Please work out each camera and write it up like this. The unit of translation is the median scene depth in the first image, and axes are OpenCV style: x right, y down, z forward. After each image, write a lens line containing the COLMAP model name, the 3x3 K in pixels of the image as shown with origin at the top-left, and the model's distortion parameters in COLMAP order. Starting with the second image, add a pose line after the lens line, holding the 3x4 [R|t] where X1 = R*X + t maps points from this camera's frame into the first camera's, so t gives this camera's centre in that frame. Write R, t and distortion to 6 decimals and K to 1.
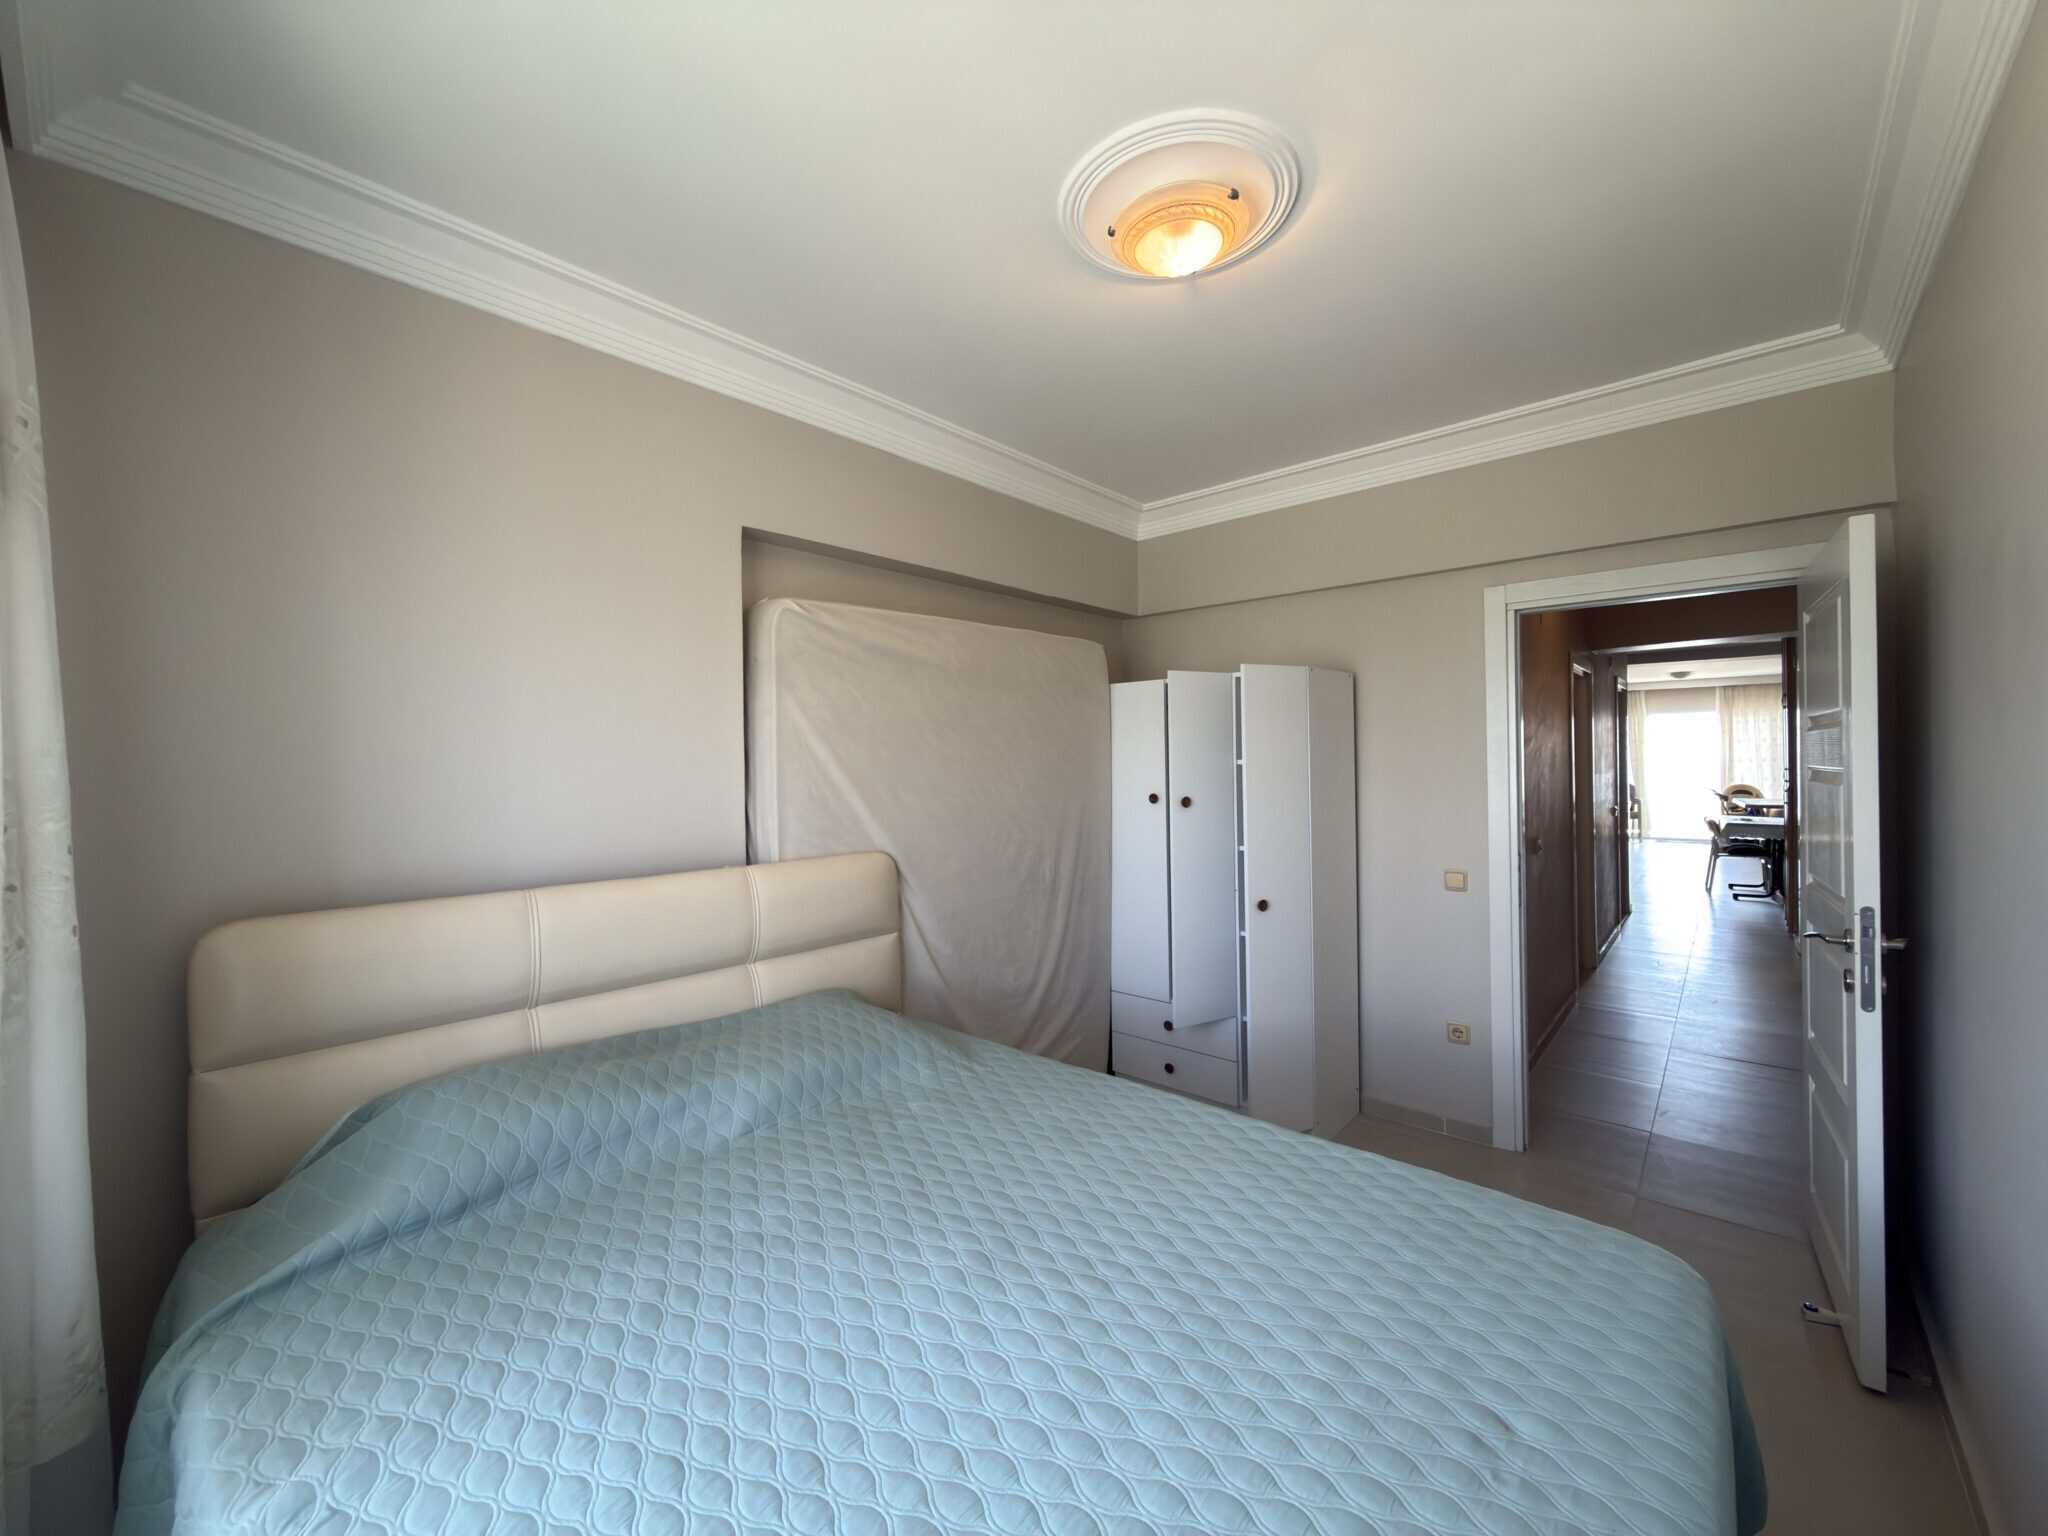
lens RADIAL K [[811.2, 0, 1026.1], [0, 811.2, 766.4], [0, 0, 1]] dist [-0.000614, 0.000204]
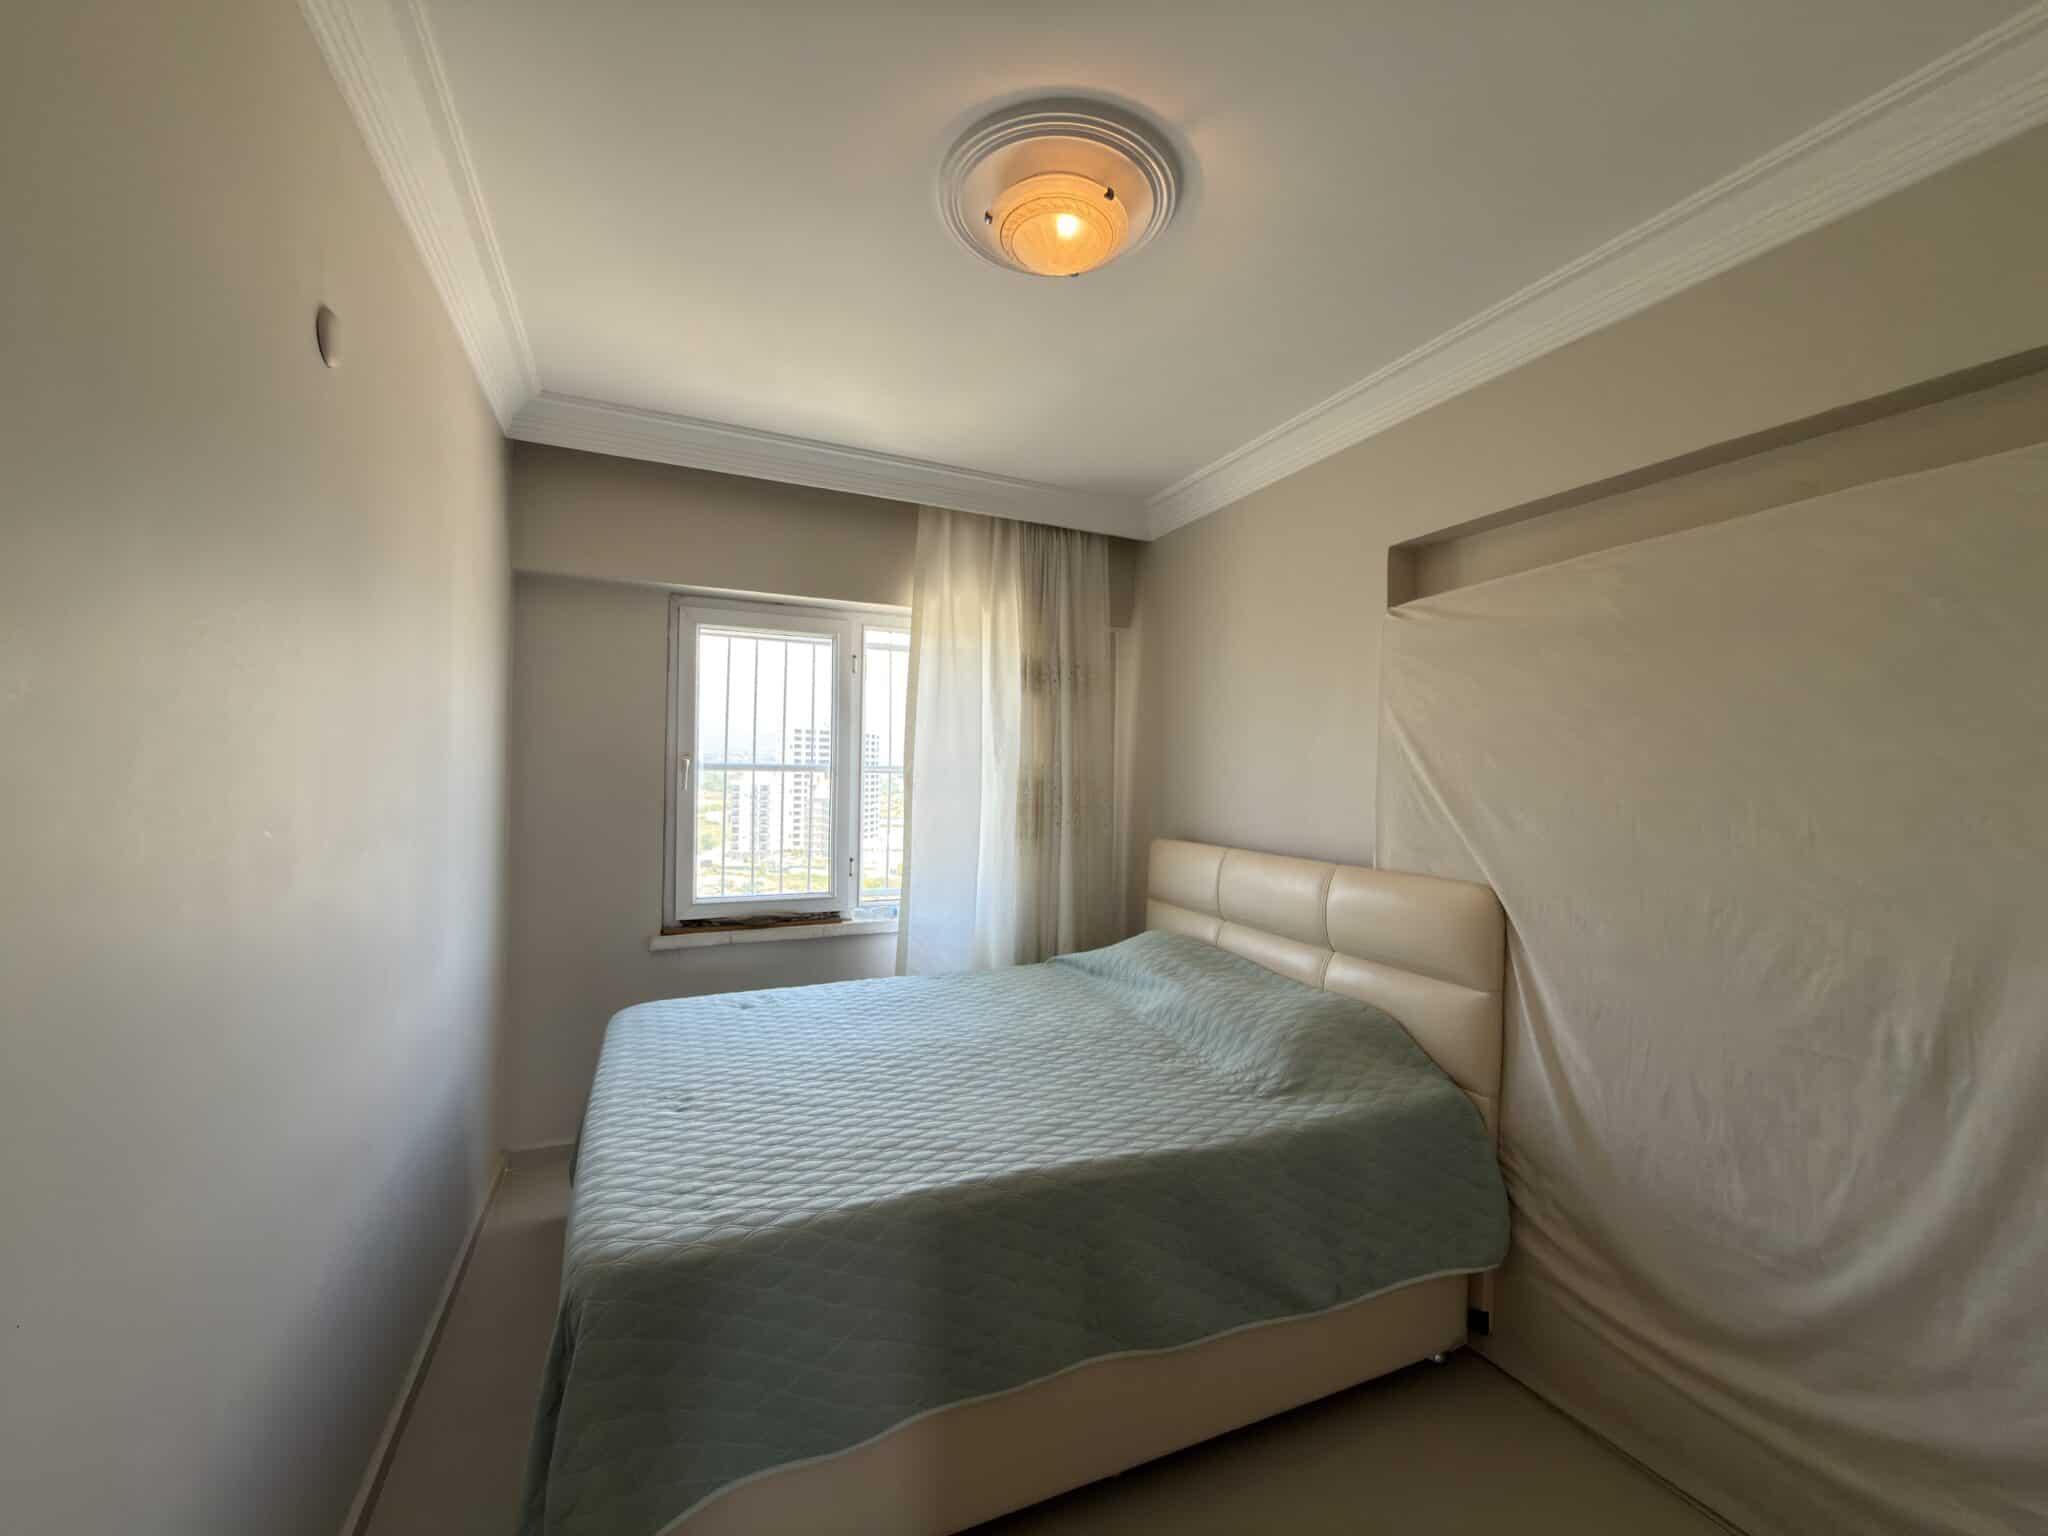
lens RADIAL K [[811.2, 0, 1026.1], [0, 811.2, 766.4], [0, 0, 1]] dist [-0.000614, 0.000204]
pose [[-0.409720, 0.001942, -0.912209, 0.743286], [-0.001256, 0.999996, 0.002693, -0.013899], [0.912210, 0.002249, -0.409716, 0.931472]]
